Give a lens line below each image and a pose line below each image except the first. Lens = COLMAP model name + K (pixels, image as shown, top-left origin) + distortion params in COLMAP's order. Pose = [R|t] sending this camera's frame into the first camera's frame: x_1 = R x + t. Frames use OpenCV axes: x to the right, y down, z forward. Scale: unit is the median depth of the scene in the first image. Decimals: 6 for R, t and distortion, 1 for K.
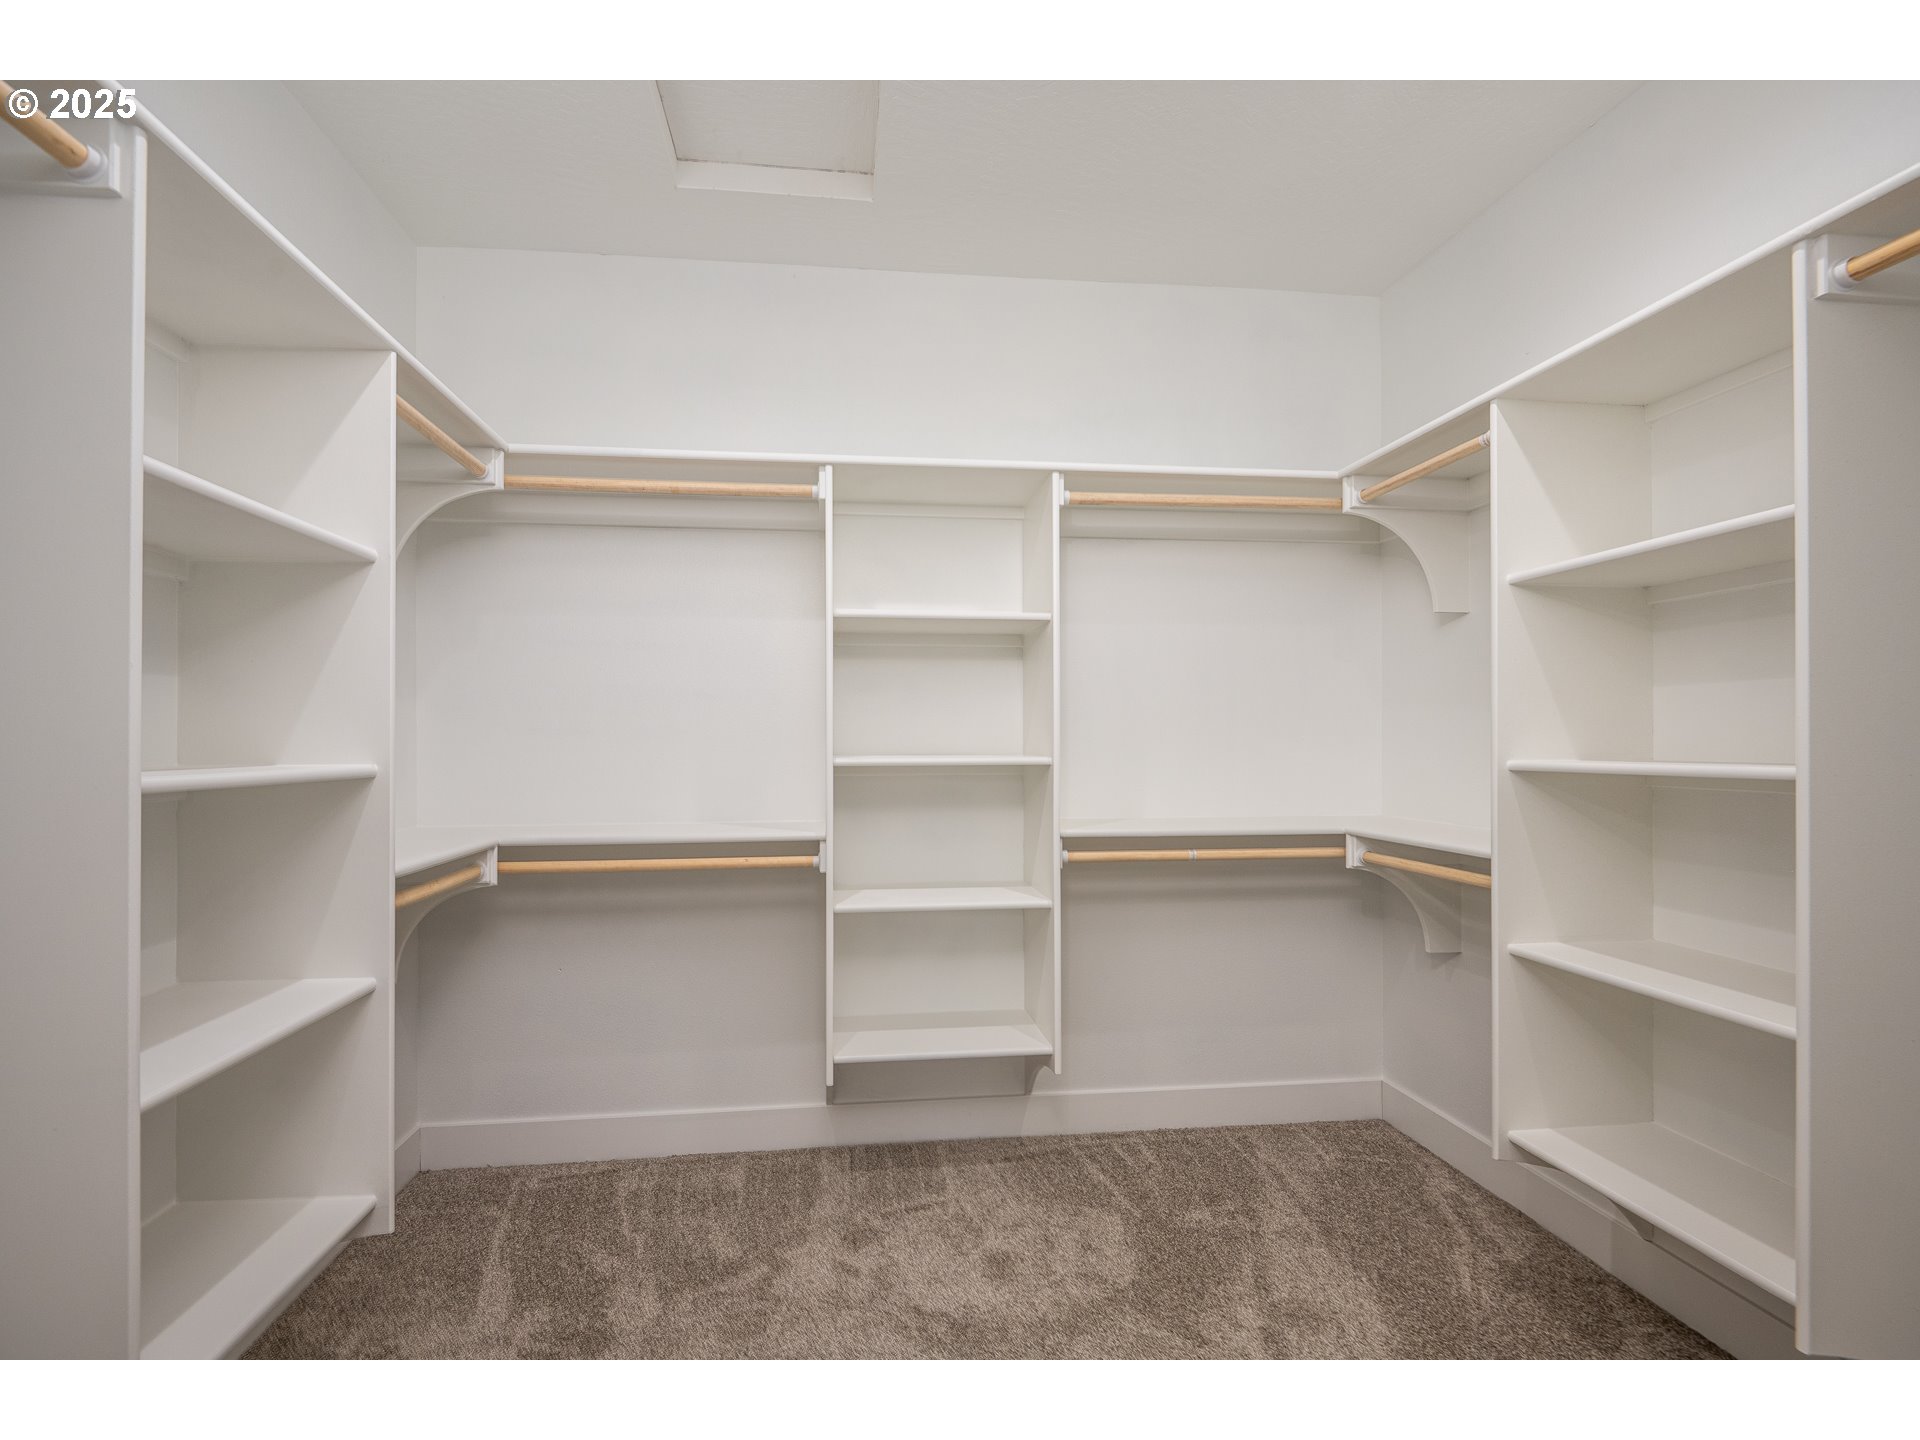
lens RADIAL K [[878.5, 0, 956.6], [0, 878.5, 728.8], [0, 0, 1]] dist [-0.013937, -0.001013]
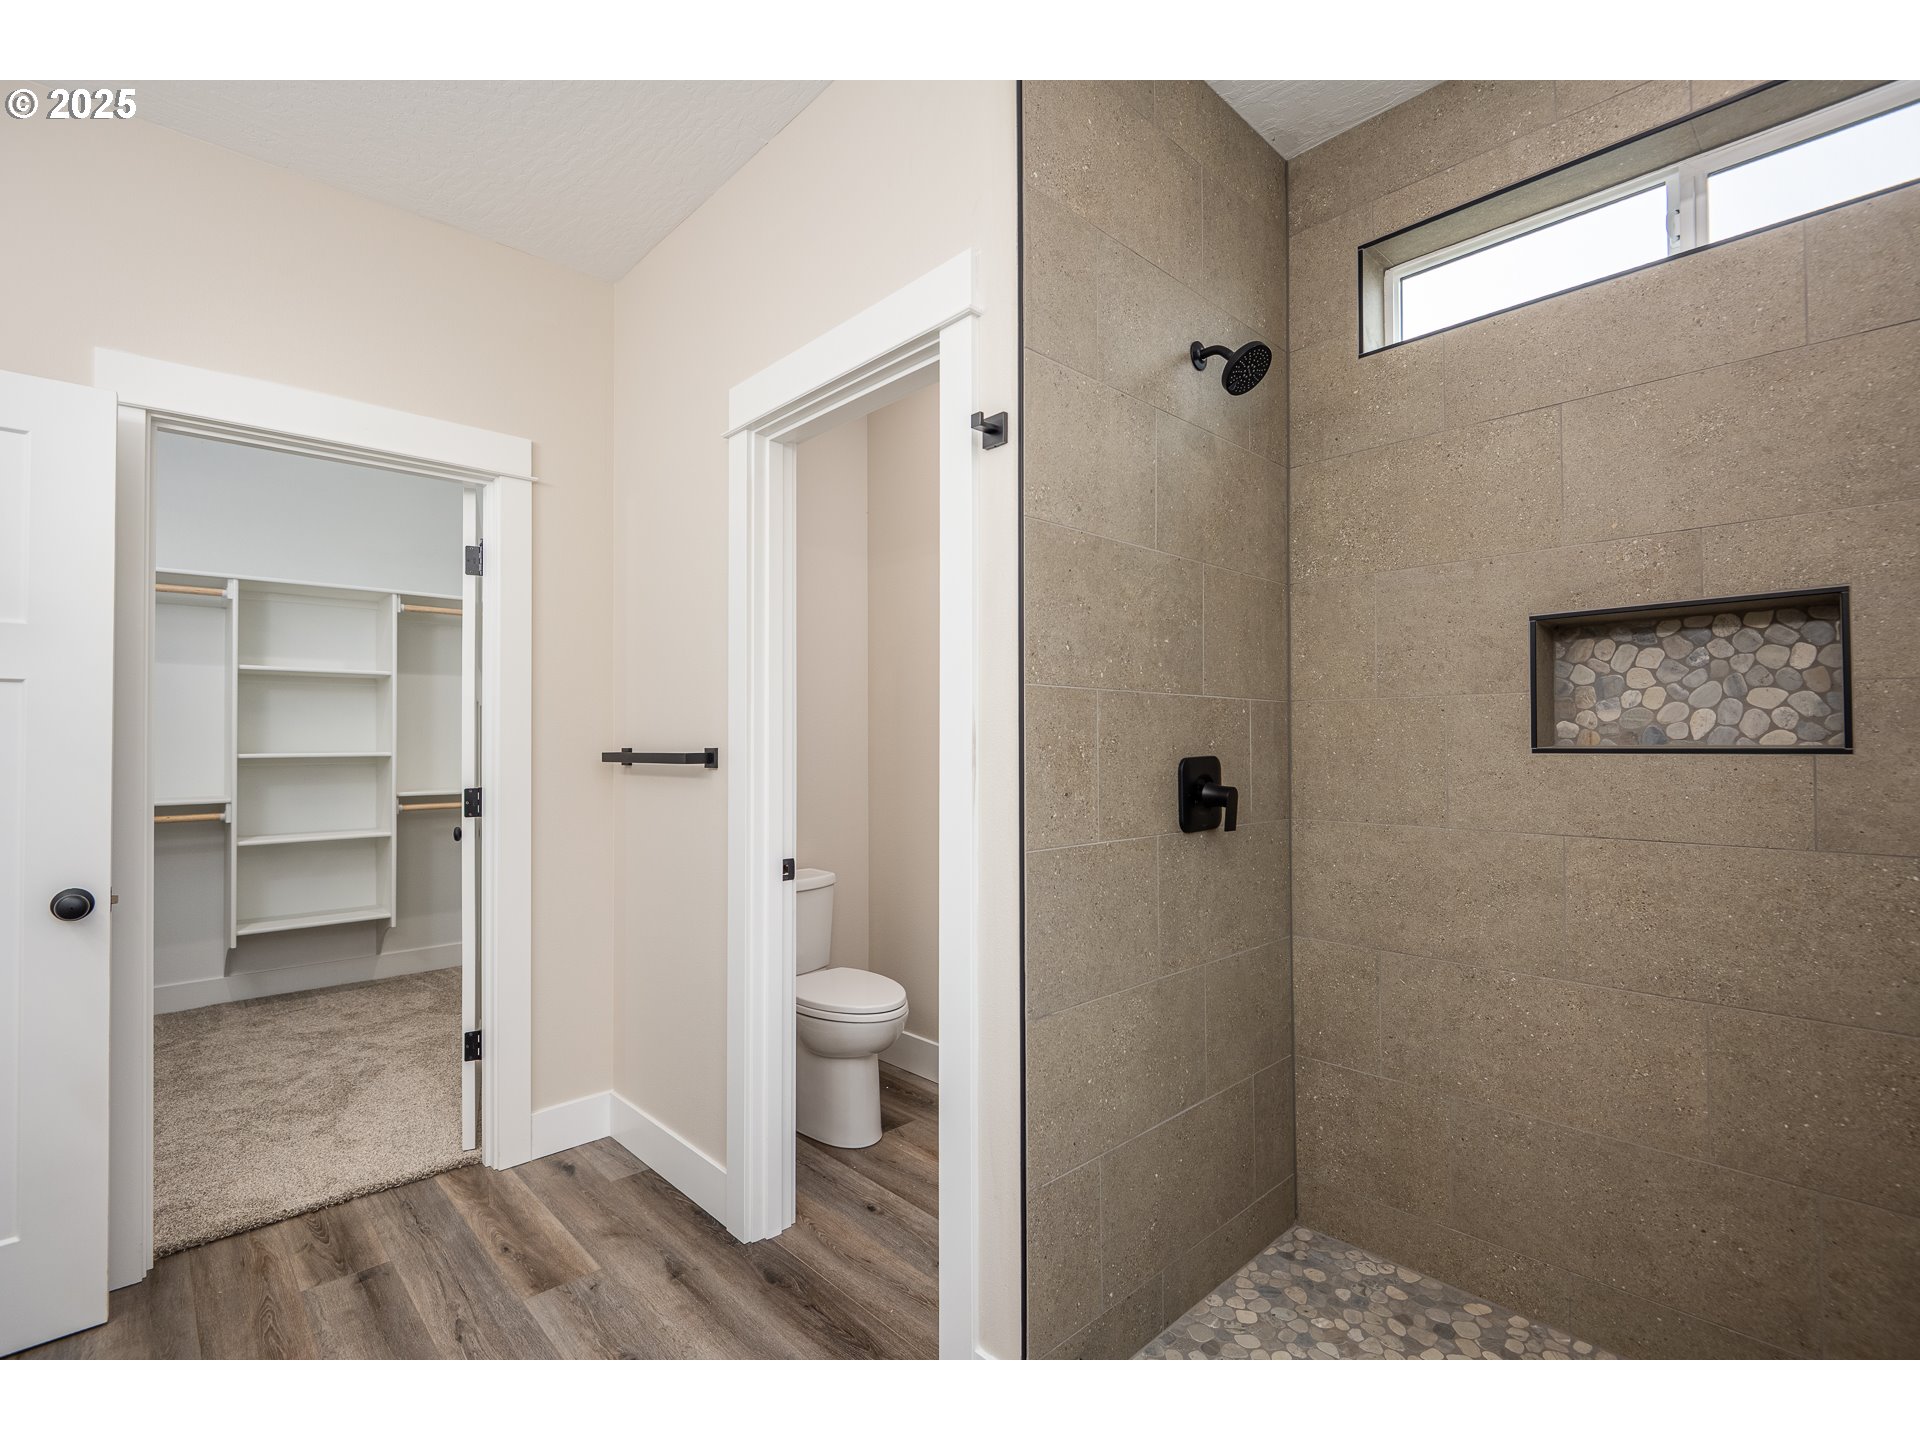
lens RADIAL K [[878.5, 0, 965.1], [0, 878.5, 728.1], [0, 0, 1]] dist [-0.013937, -0.001013]
pose [[0.814298, 0.005377, 0.580422, 0.028124], [0.000334, 0.999953, -0.009732, 0.000862], [-0.580447, 0.008119, 0.814258, -1.152198]]
